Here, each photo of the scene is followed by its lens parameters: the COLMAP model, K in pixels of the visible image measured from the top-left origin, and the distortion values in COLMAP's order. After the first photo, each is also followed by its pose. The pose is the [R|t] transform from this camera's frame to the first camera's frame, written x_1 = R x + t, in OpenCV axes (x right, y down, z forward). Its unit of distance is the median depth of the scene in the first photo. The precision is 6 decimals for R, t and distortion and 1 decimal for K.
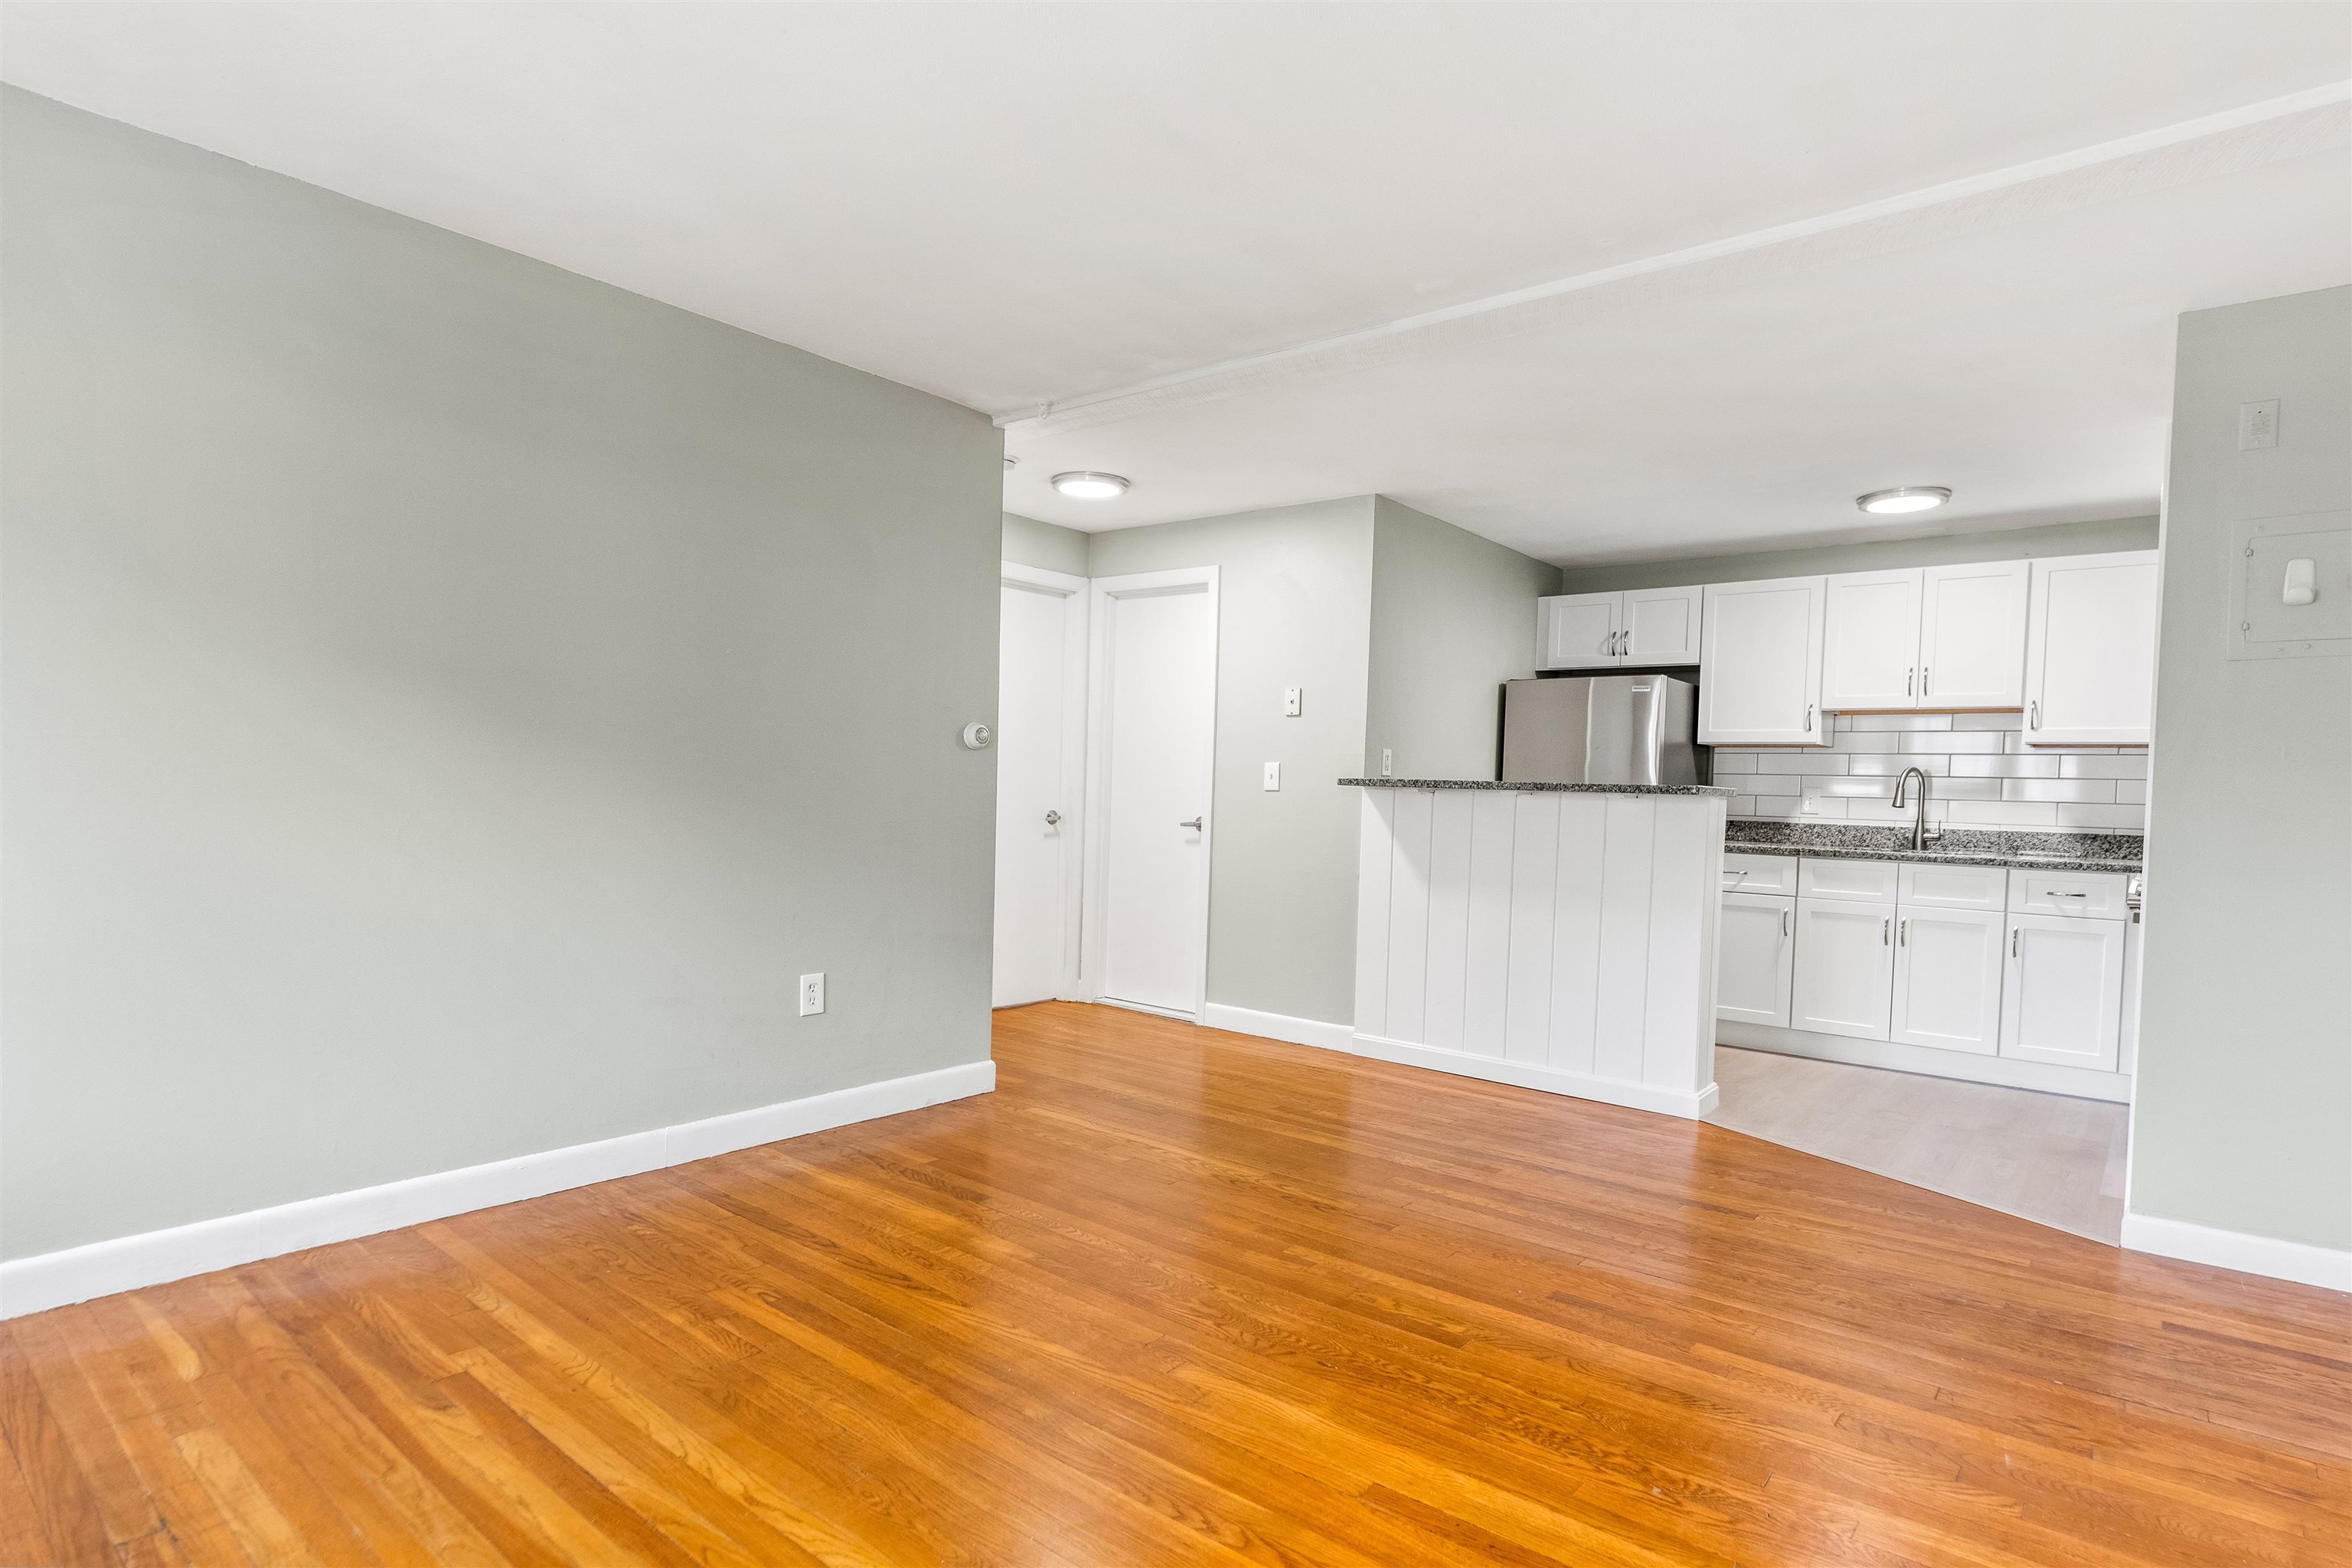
lens RADIAL K [[1217.5, 0, 1204.4], [0, 1217.5, 833.1], [0, 0, 1]] dist [-0.001991, -0.003369]
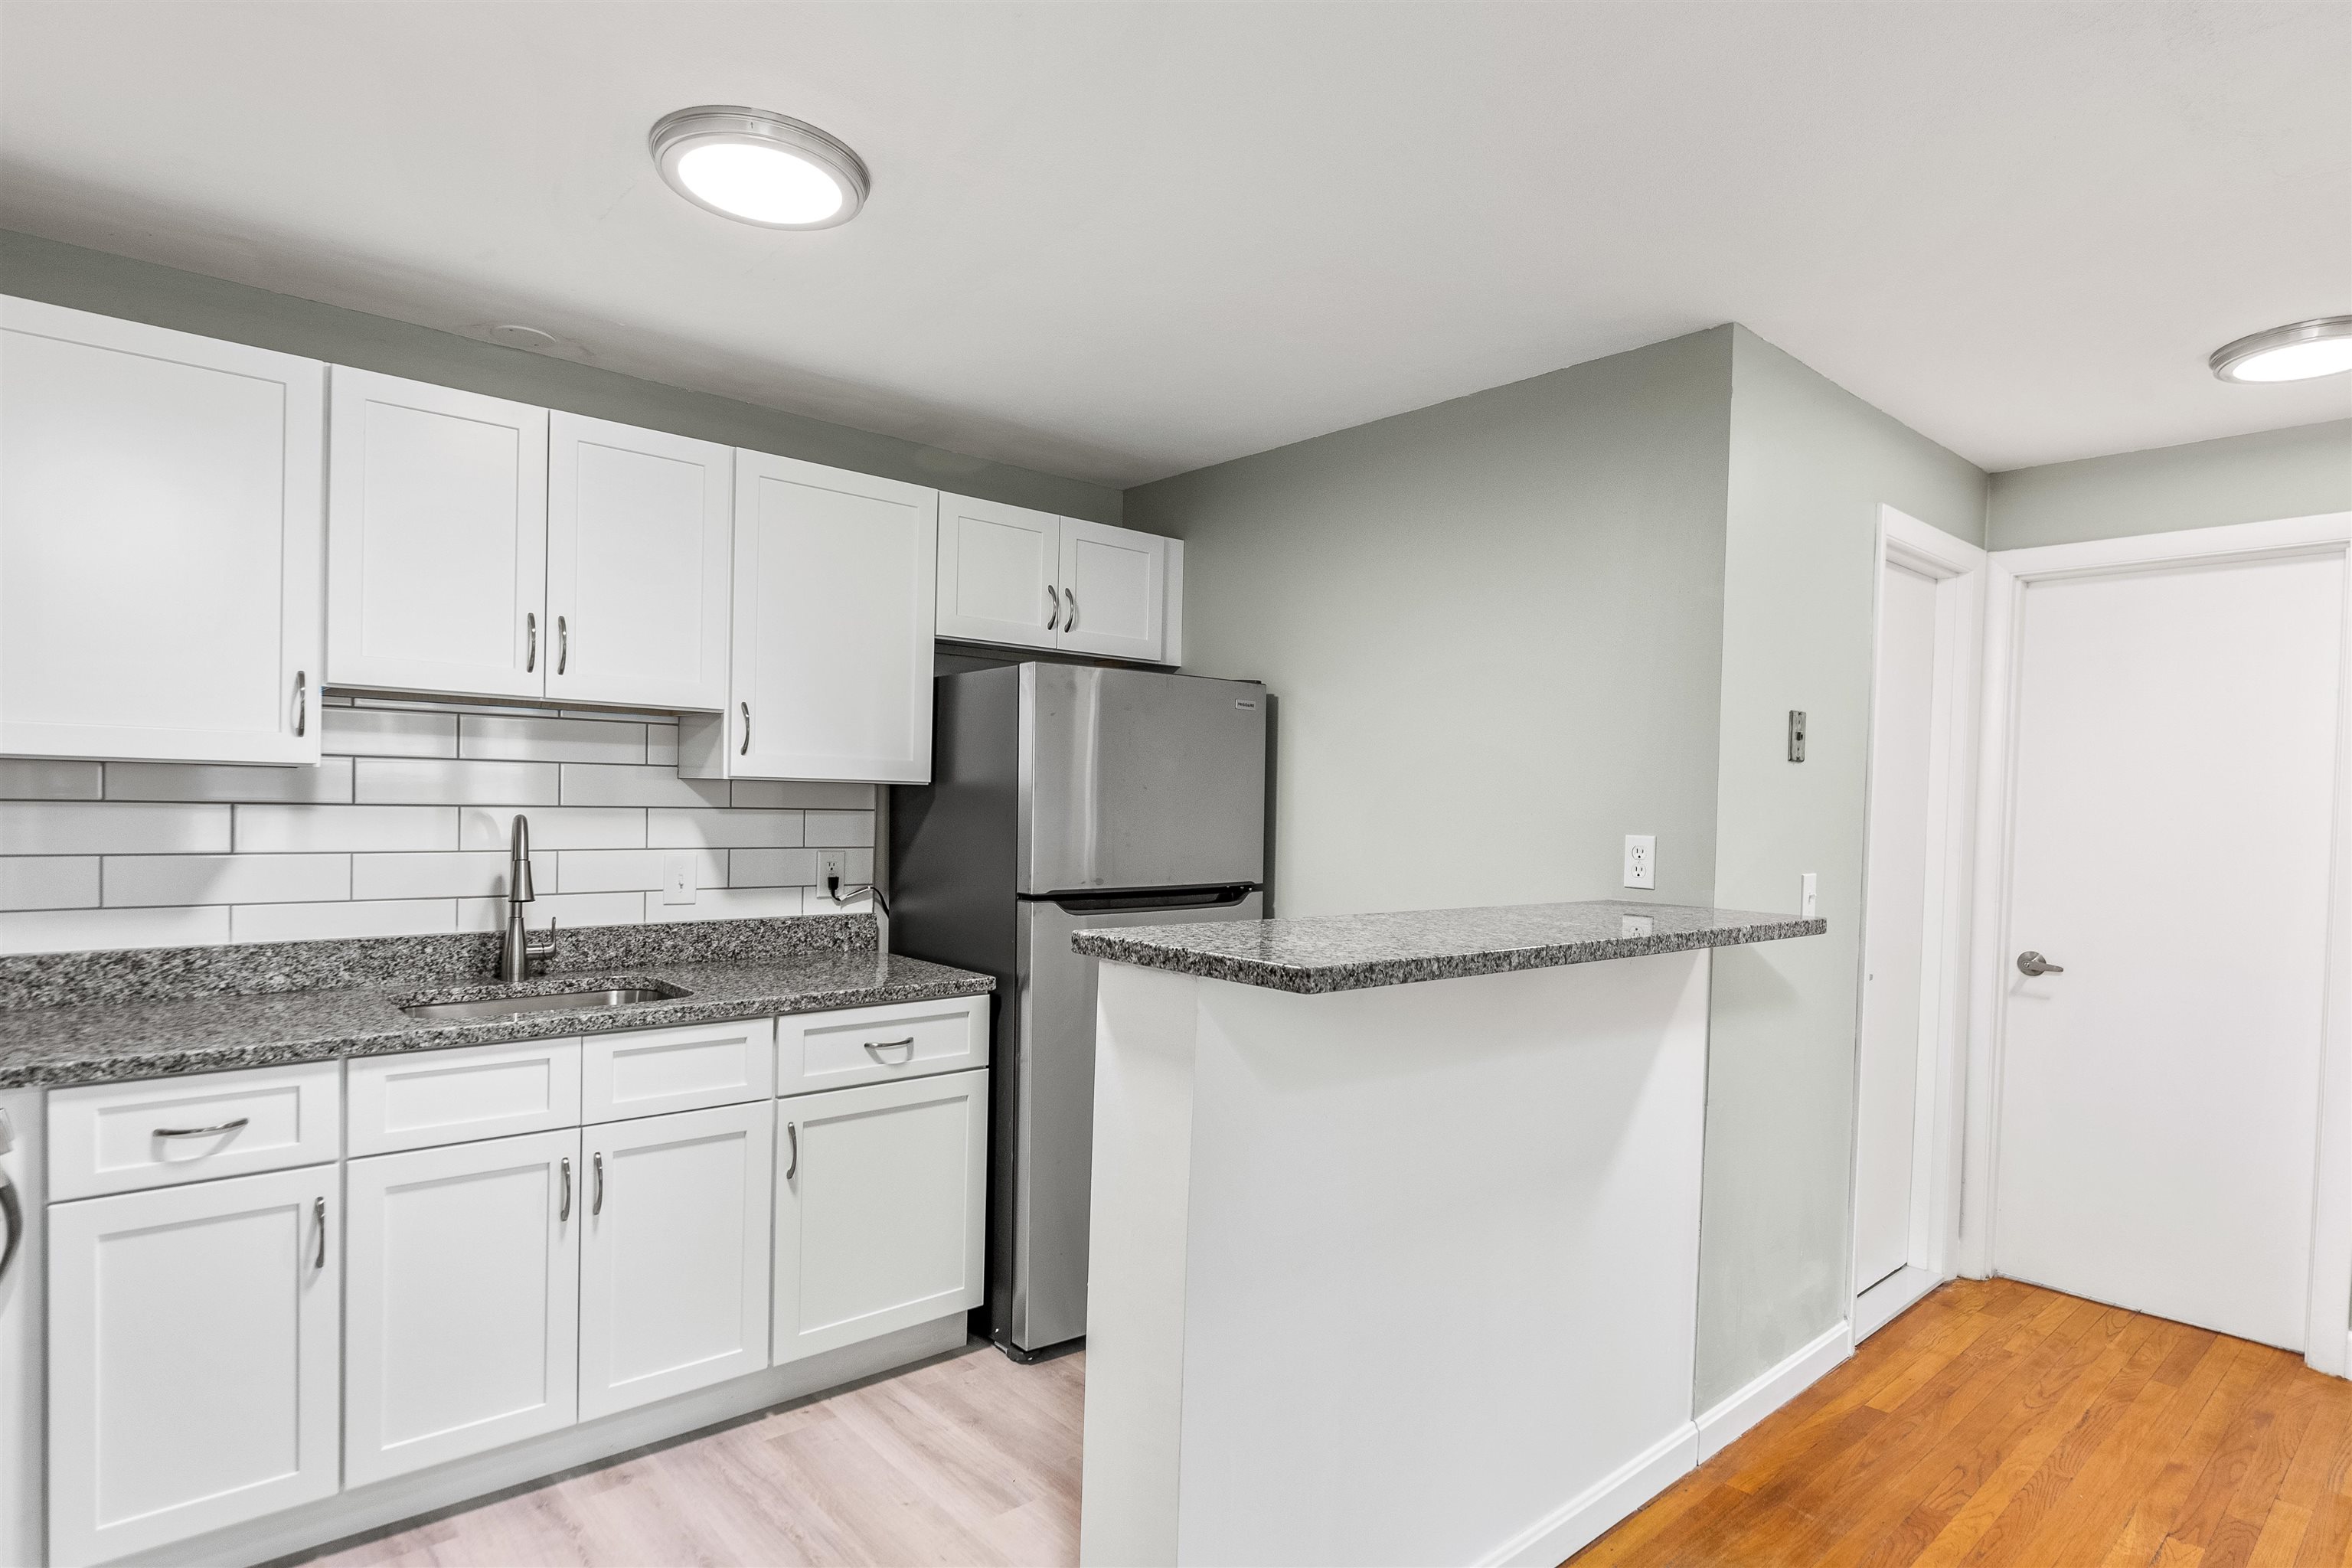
lens RADIAL K [[1217.5, 0, 1175.9], [0, 1217.5, 825.1], [0, 0, 1]] dist [-0.001991, -0.003369]
pose [[0.189761, -0.040772, 0.980983, 0.152653], [0.023507, 0.999040, 0.036975, -0.063026], [-0.981549, 0.016043, 0.190537, 0.644705]]
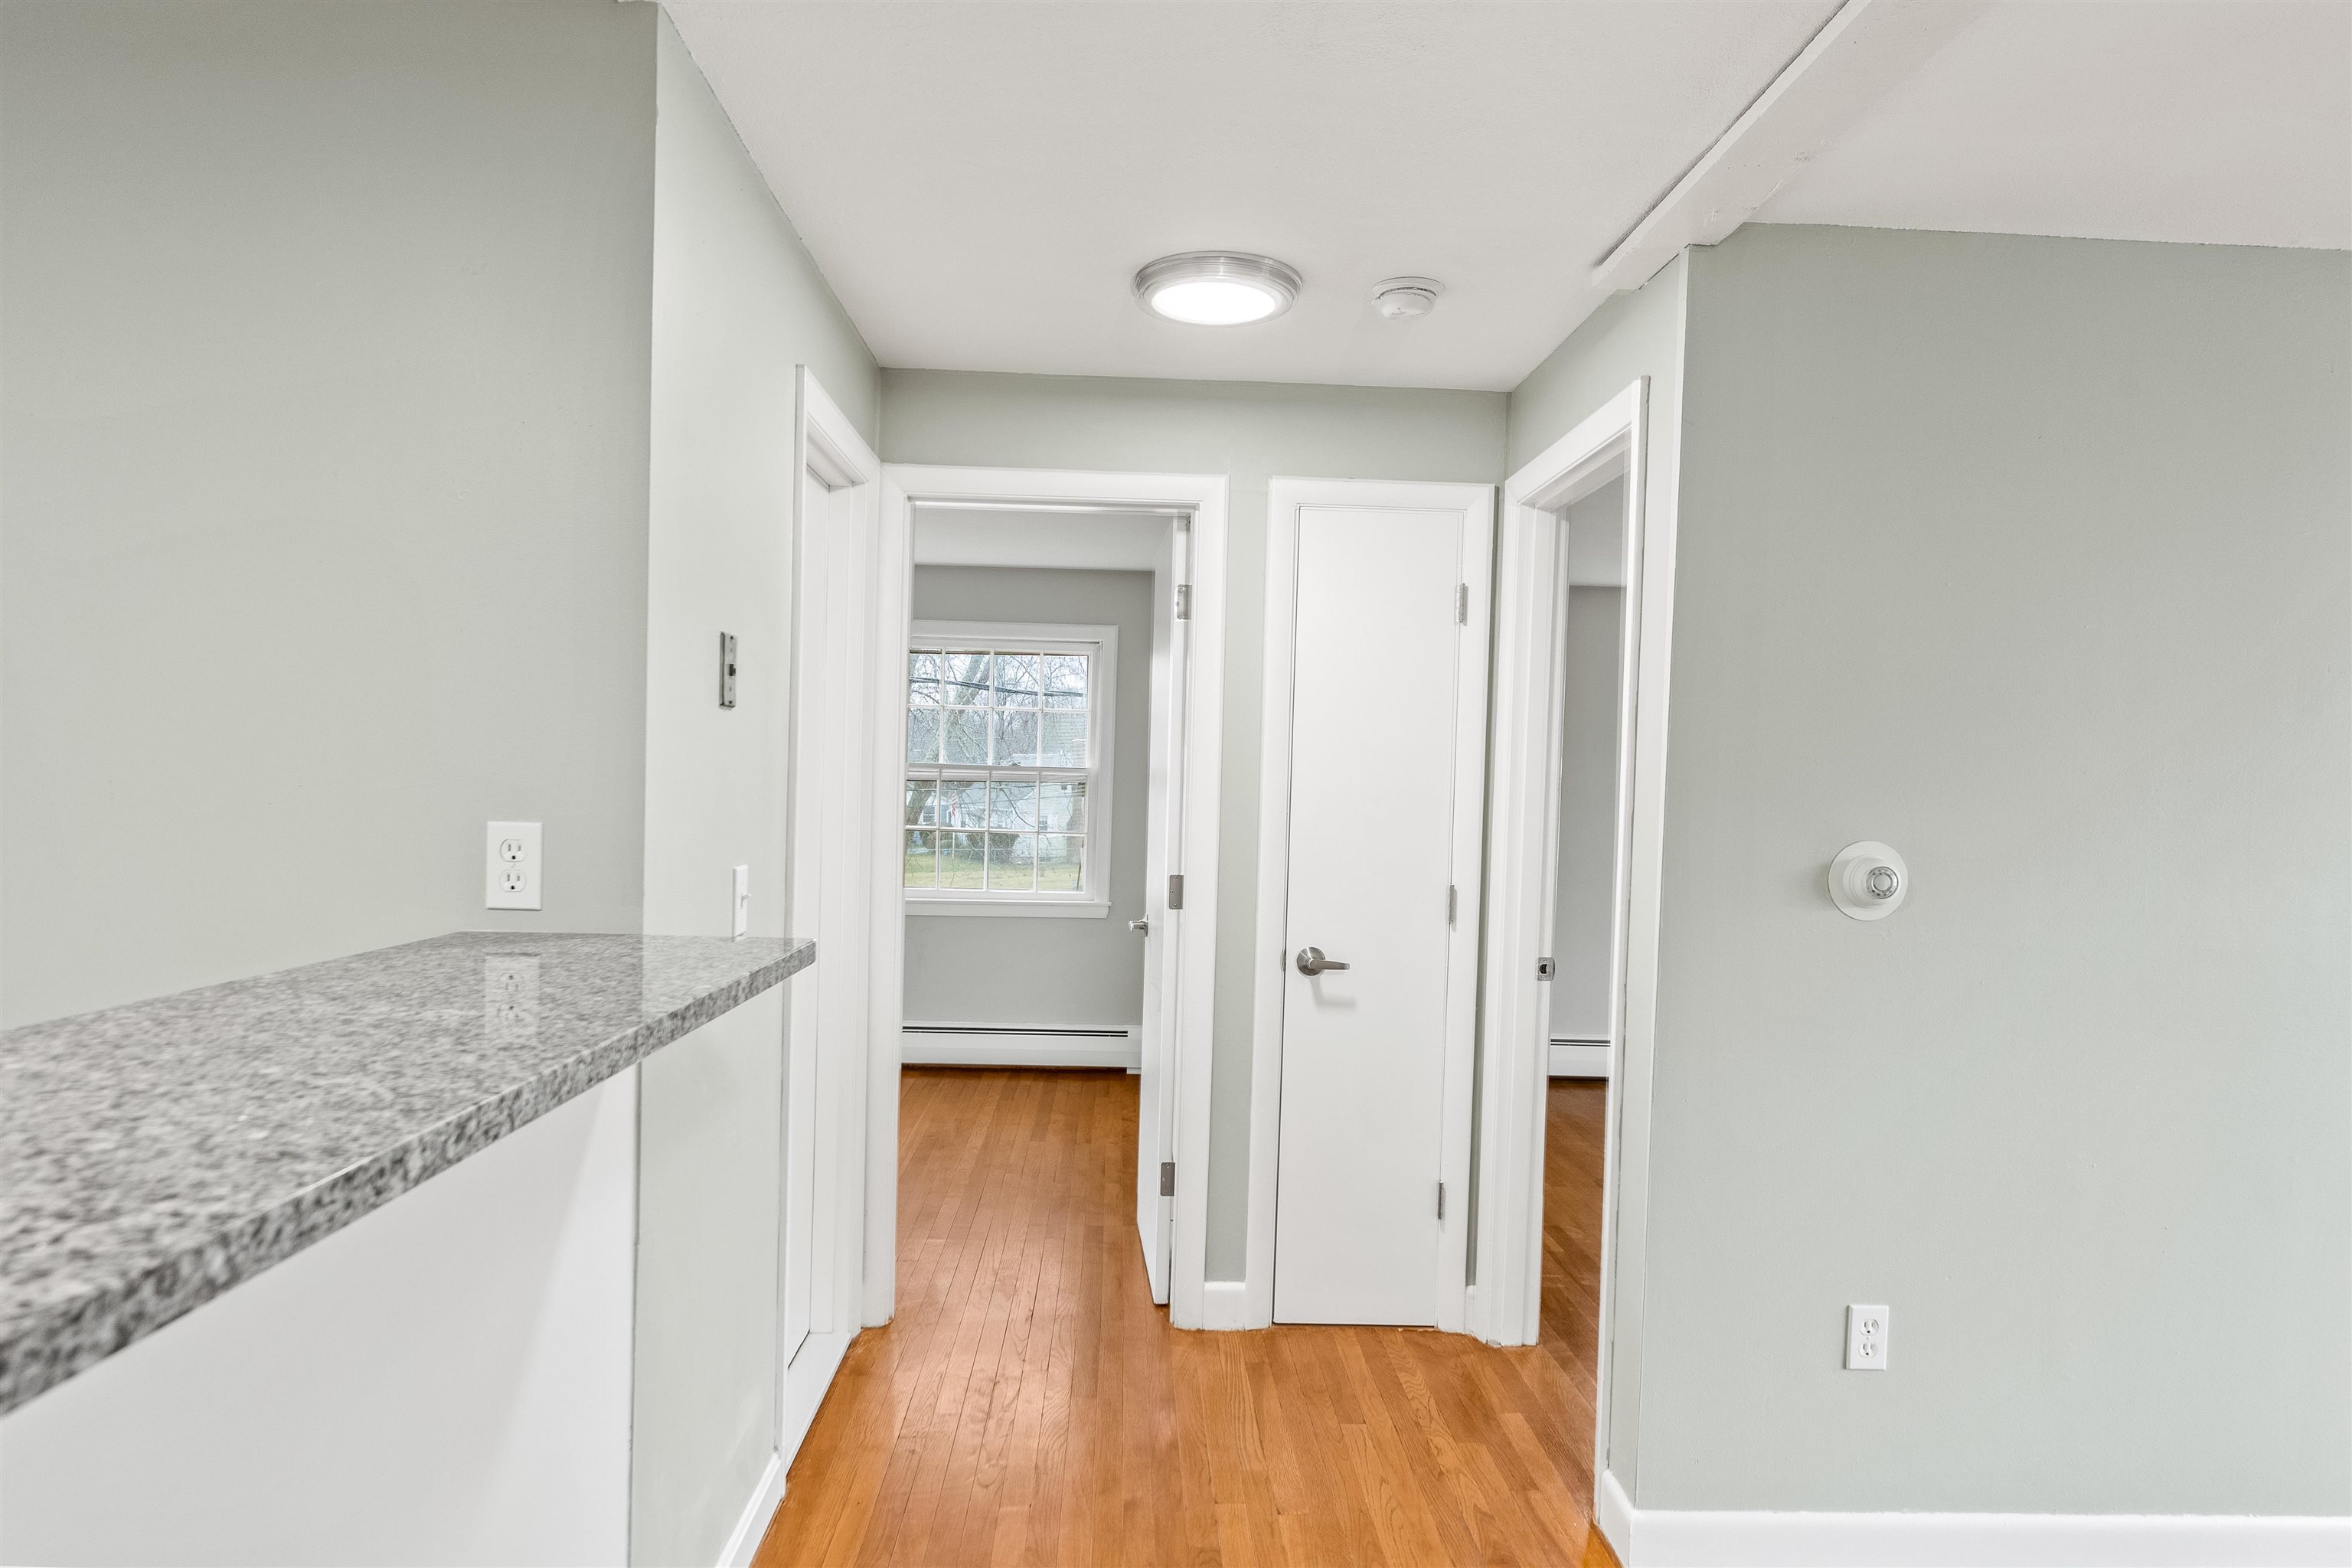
lens RADIAL K [[1420.4, 0, 1210.1], [0, 1420.4, 826.9], [0, 0, 1]] dist [-0.005971, 0.003311]
pose [[-0.658406, -0.067413, 0.749638, 0.299387], [-0.012751, 0.996837, 0.078444, -0.064065], [-0.752555, 0.042089, -0.657183, 0.653518]]
